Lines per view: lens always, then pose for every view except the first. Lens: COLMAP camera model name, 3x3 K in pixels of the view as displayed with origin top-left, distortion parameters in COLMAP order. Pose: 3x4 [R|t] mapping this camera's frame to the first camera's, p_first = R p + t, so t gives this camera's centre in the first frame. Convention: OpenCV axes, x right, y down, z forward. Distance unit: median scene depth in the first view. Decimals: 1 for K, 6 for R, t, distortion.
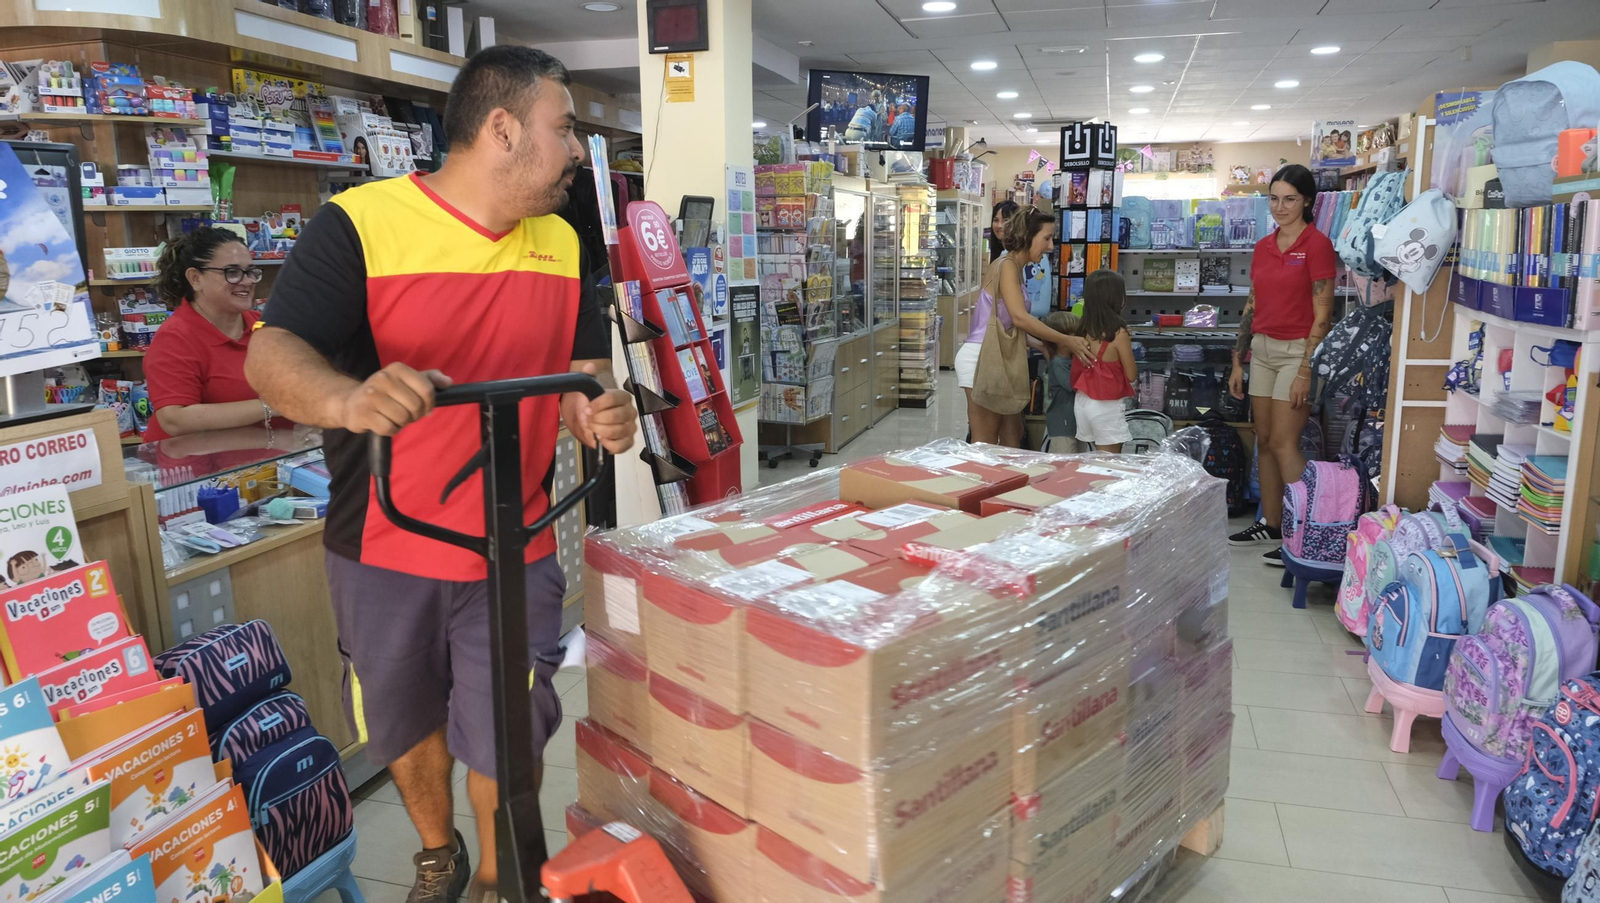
lens RADIAL K [[1087.7, 0, 800.6], [0, 1087.7, 447.7], [0, 0, 1]] dist [0.000034, 0.000381]
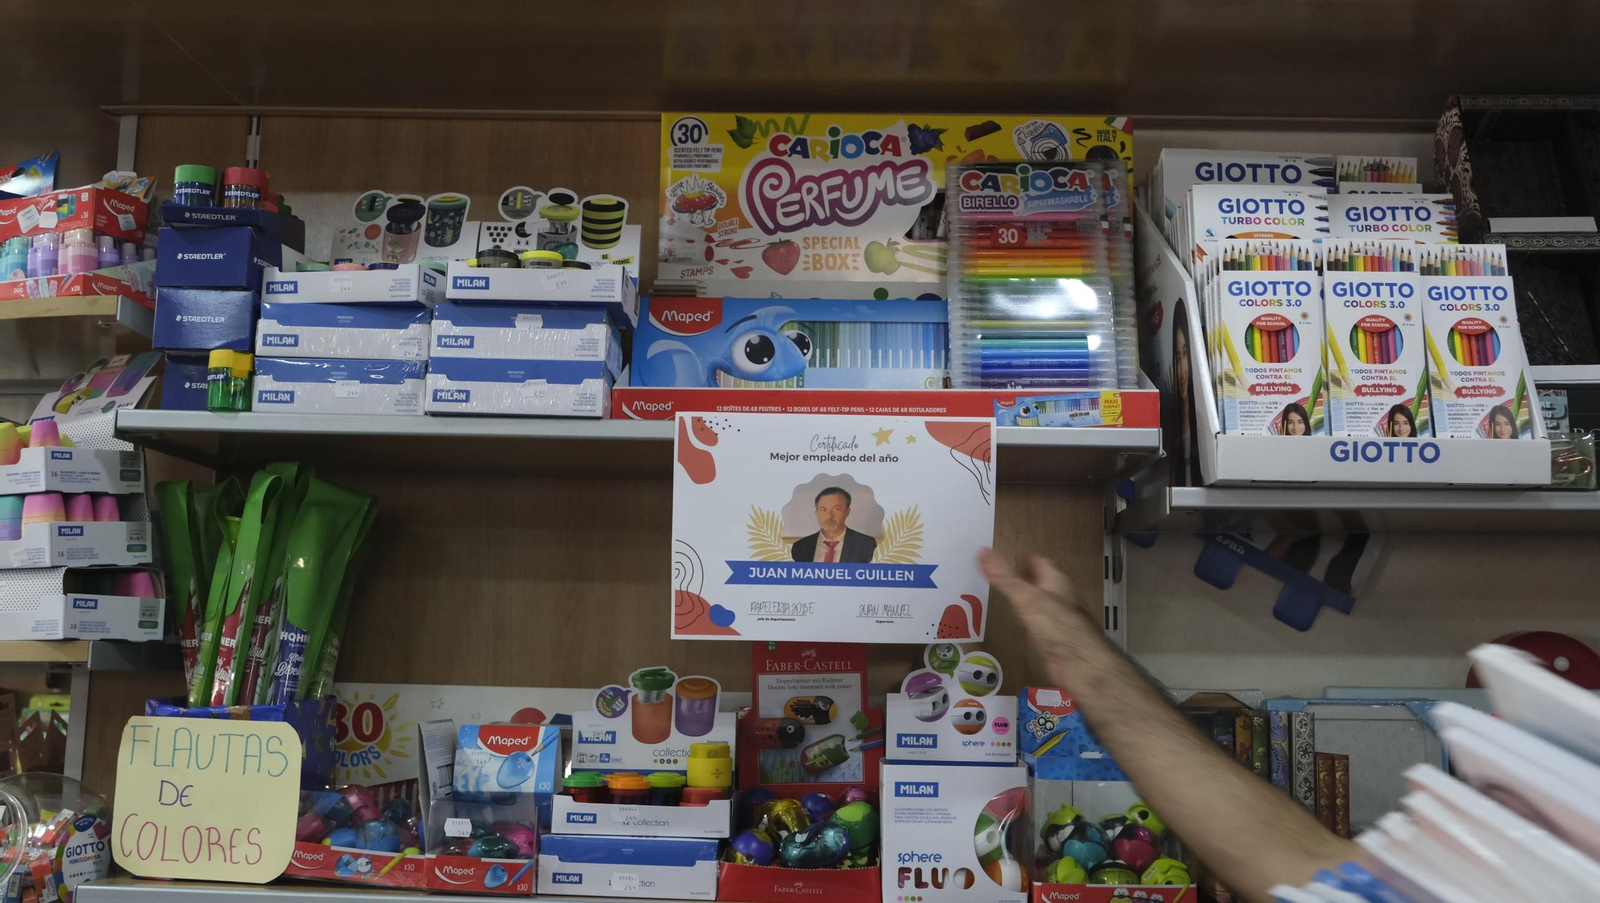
lens RADIAL K [[1612.7, 0, 799.6], [0, 1612.7, 451.1], [0, 0, 1]] dist [-0.009364, 0.000000]
pose [[0.244217, -0.129643, -0.961015, -0.159148], [-0.206418, 0.961361, -0.182146, -0.215604], [0.947497, 0.242854, 0.208020, 0.992525]]
